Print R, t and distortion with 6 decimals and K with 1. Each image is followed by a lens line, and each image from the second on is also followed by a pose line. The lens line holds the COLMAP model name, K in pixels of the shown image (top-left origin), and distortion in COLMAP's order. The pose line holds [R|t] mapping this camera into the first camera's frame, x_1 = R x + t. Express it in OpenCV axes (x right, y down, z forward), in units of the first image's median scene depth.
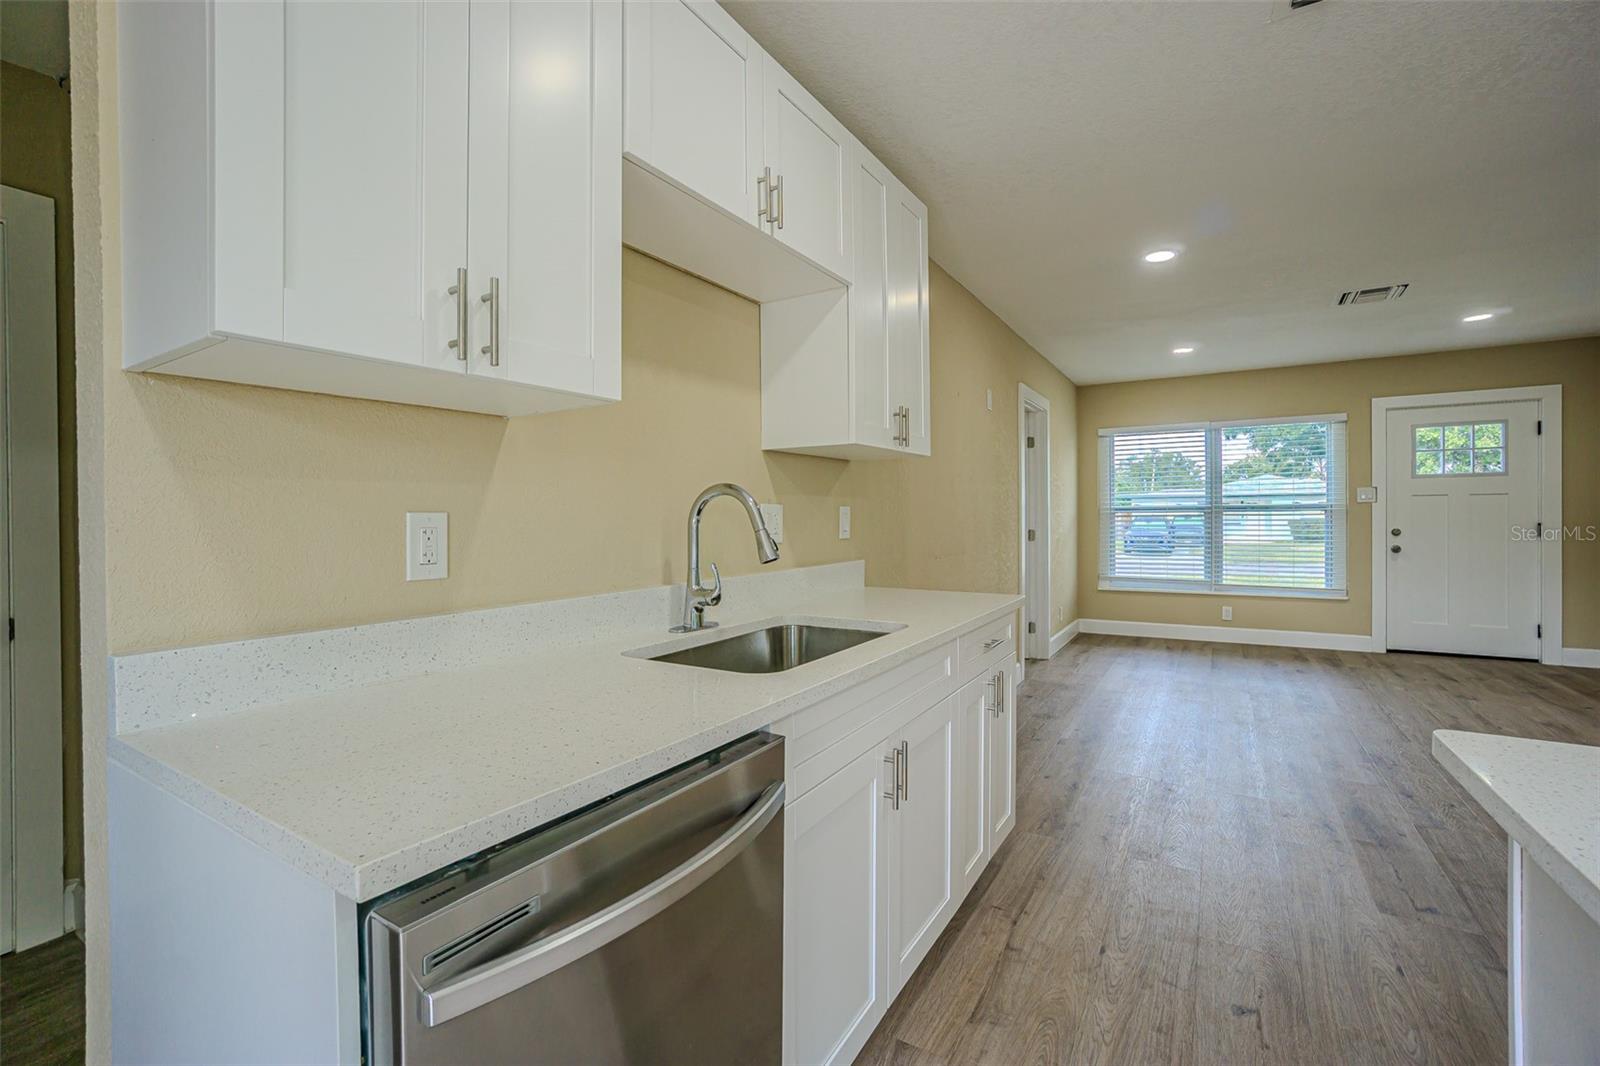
lens RADIAL K [[732.3, 0, 797.6], [0, 732.3, 522.2], [0, 0, 1]] dist [-0.003303, 0.009345]
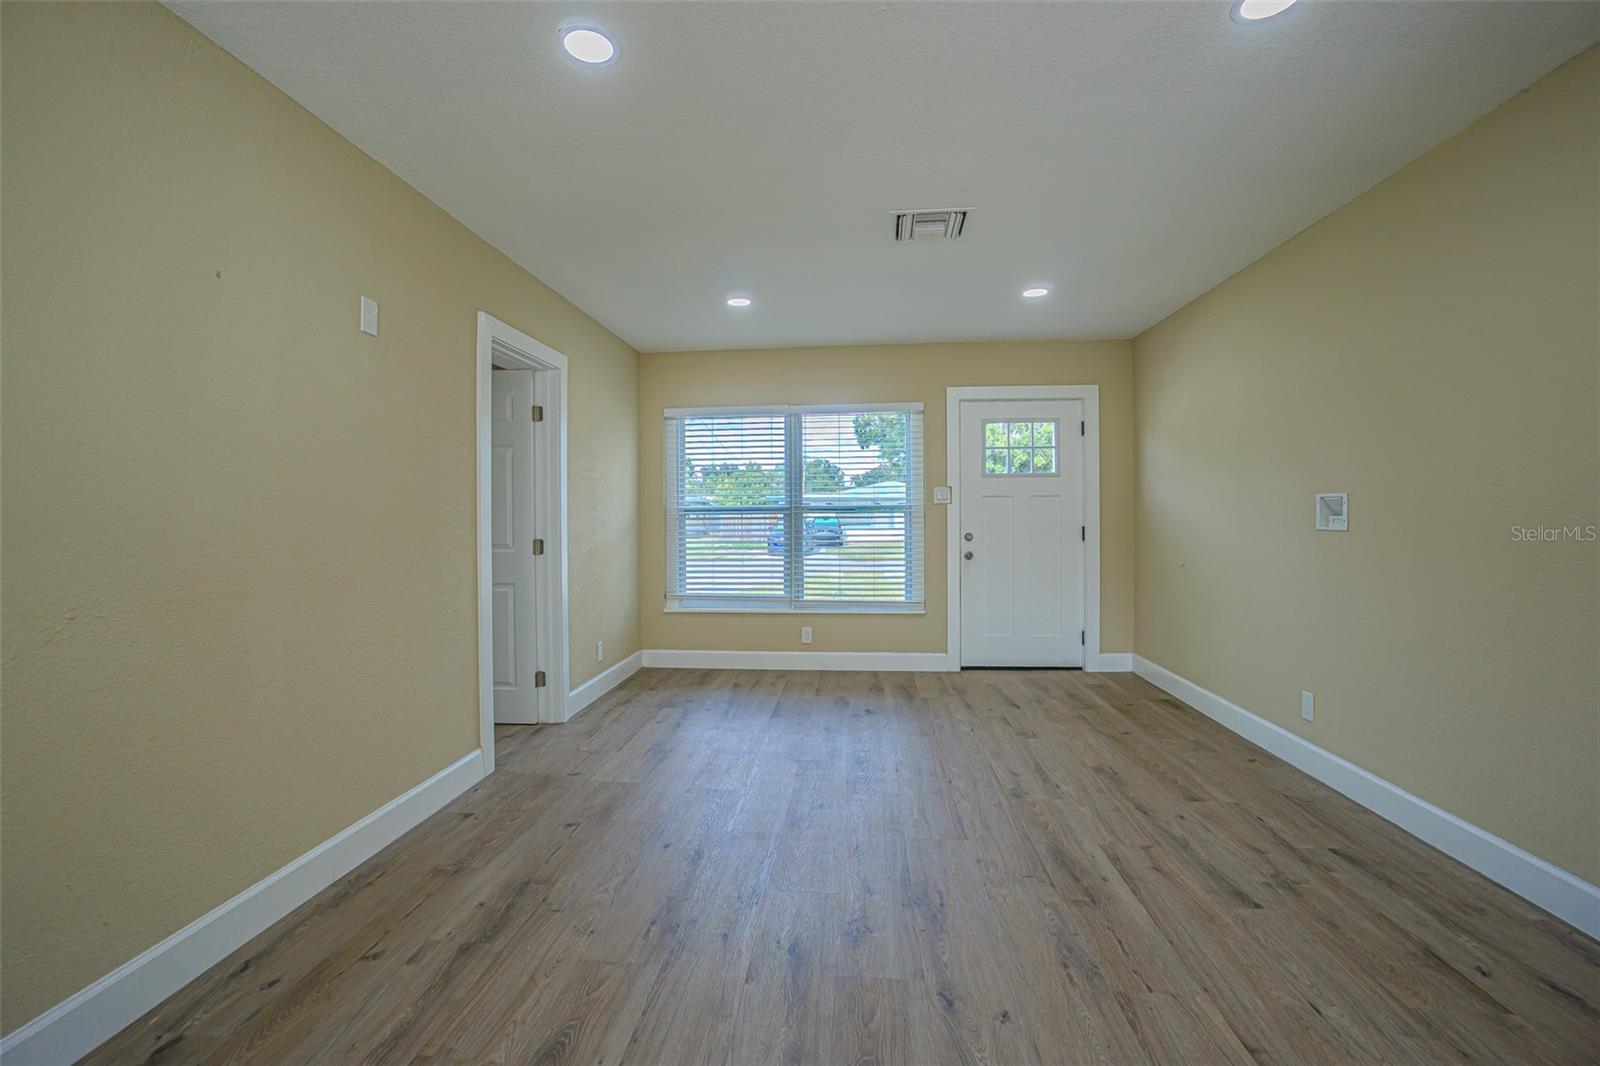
lens RADIAL K [[732.3, 0, 811.3], [0, 732.3, 518.8], [0, 0, 1]] dist [-0.003303, 0.009345]
pose [[0.900023, 0.001285, 0.435840, 0.242776], [0.001233, 0.999984, -0.005494, -0.003829], [-0.435840, 0.005482, 0.900007, 0.265528]]
